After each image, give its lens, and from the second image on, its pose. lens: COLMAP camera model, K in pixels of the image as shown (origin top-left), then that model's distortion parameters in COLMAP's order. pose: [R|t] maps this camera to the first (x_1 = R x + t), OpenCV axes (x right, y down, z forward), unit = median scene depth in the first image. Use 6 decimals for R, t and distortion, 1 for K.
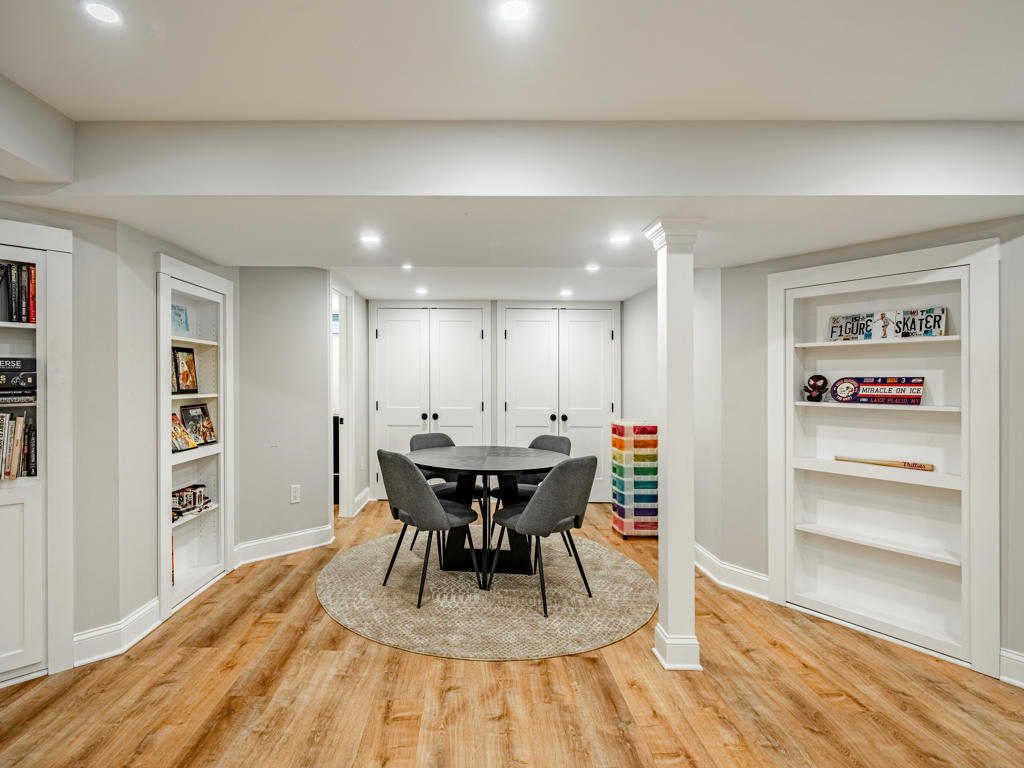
lens RADIAL K [[505.0, 0, 464.2], [0, 505.0, 389.4], [0, 0, 1]] dist [-0.002871, 0.001812]
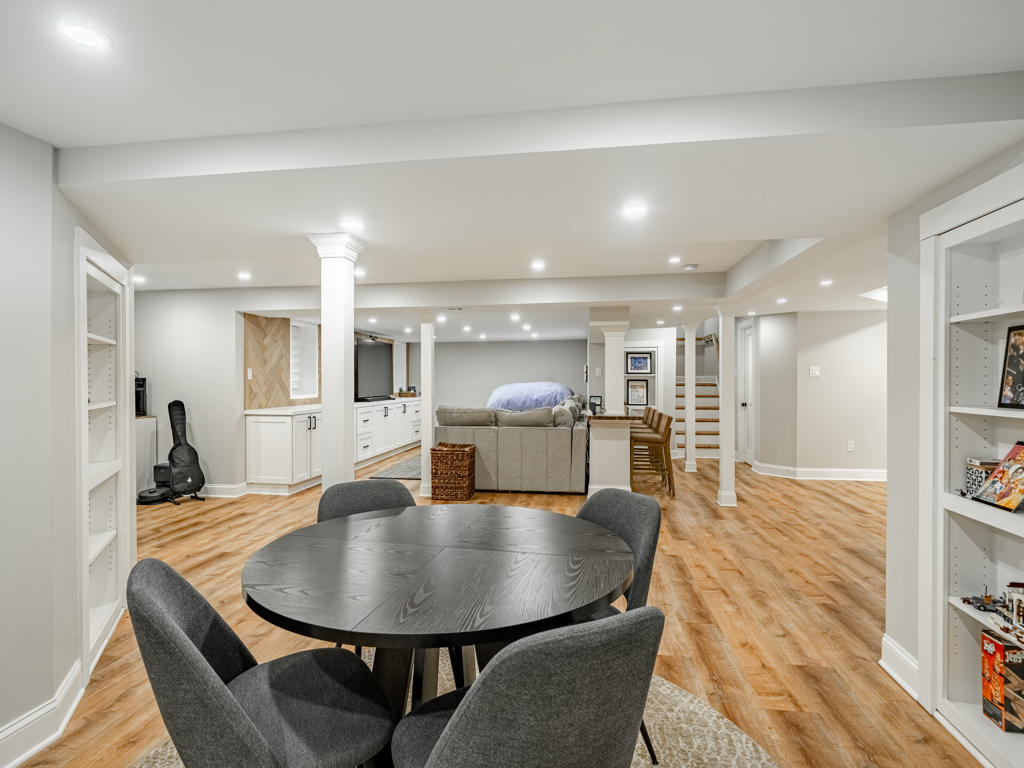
lens RADIAL K [[541.0, 0, 510.6], [0, 541.0, 385.8], [0, 0, 1]] dist [0.007416, -0.004173]
pose [[-0.990617, -0.001868, 0.136657, -0.097869], [0.001972, 0.999607, 0.027957, -0.029638], [-0.136656, 0.027964, -0.990224, 1.726983]]
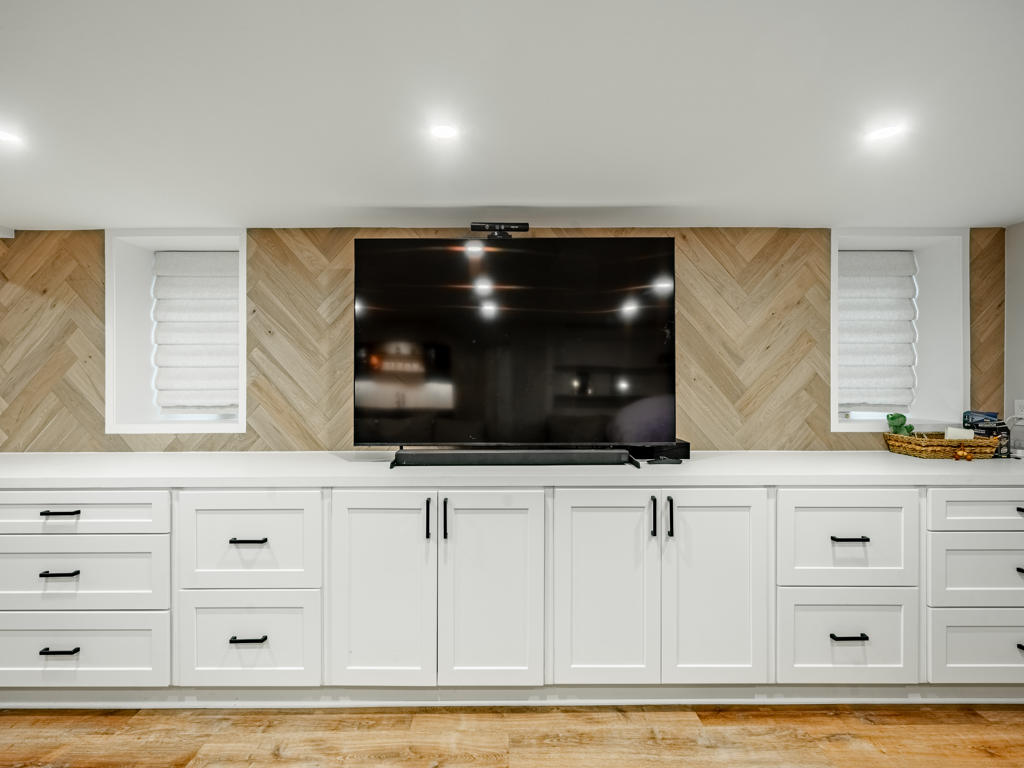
lens RADIAL K [[477.9, 0, 514.3], [0, 477.9, 369.8], [0, 0, 1]] dist [-0.003261, 0.000194]
pose [[-0.018358, 0.005272, 0.999818, 0.352929], [0.020756, 0.999773, -0.004890, 0.002373], [-0.999616, 0.020663, -0.018464, -1.230916]]
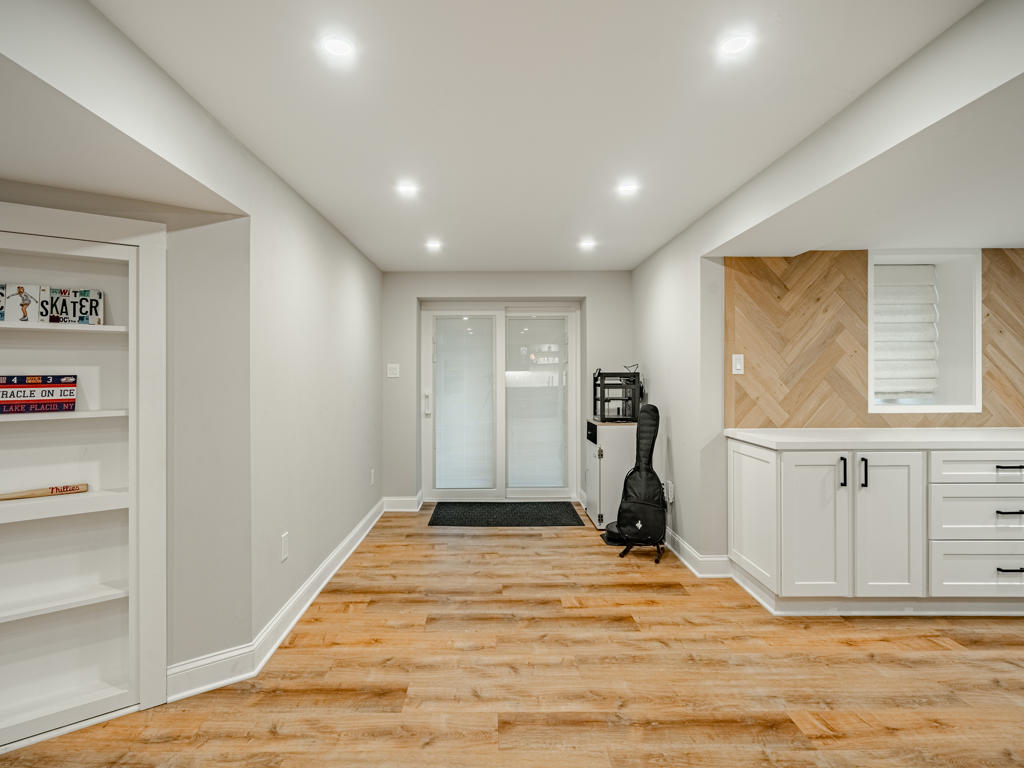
lens RADIAL K [[508.6, 0, 493.0], [0, 508.6, 369.0], [0, 0, 1]] dist [-0.000873, 0.001600]
pose [[-0.007652, 0.005339, 0.999956, 0.093641], [0.021972, 0.999745, -0.005170, -0.013606], [-0.999729, 0.021931, -0.007767, 0.304966]]
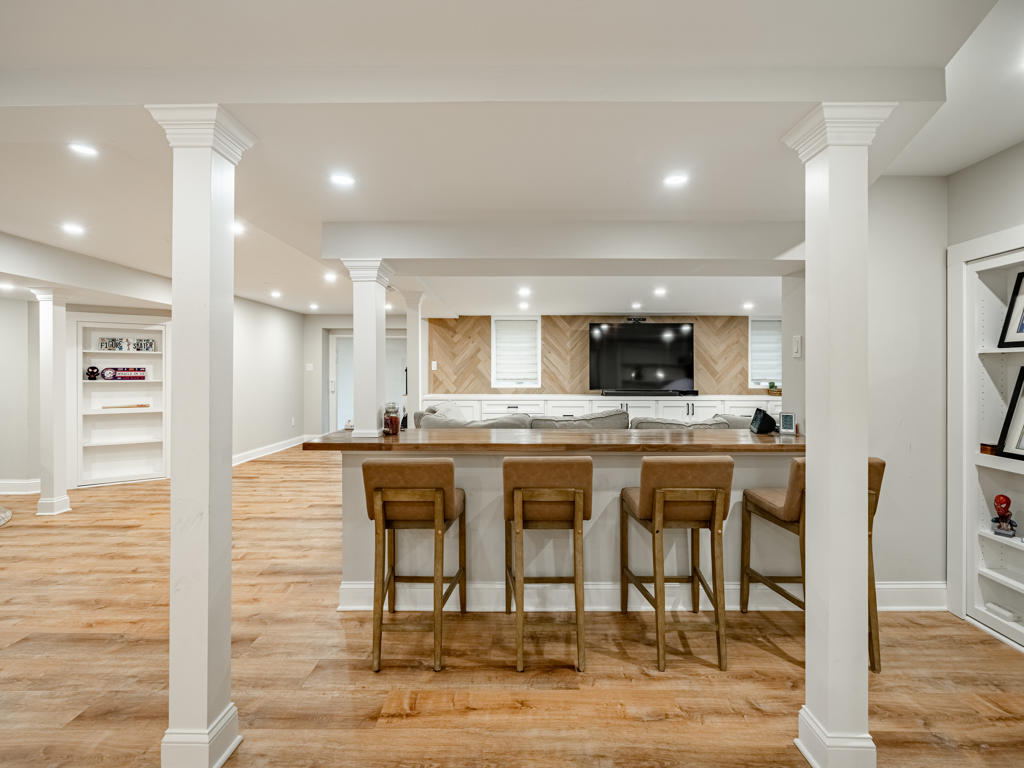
lens RADIAL K [[461.6, 0, 511.2], [0, 461.6, 376.5], [0, 0, 1]] dist [-0.001723, -0.000609]
pose [[-0.007245, -0.010242, 0.999921, -1.097852], [0.016175, 0.999816, 0.010358, 0.018297], [-0.999843, 0.016248, -0.007078, -0.610093]]
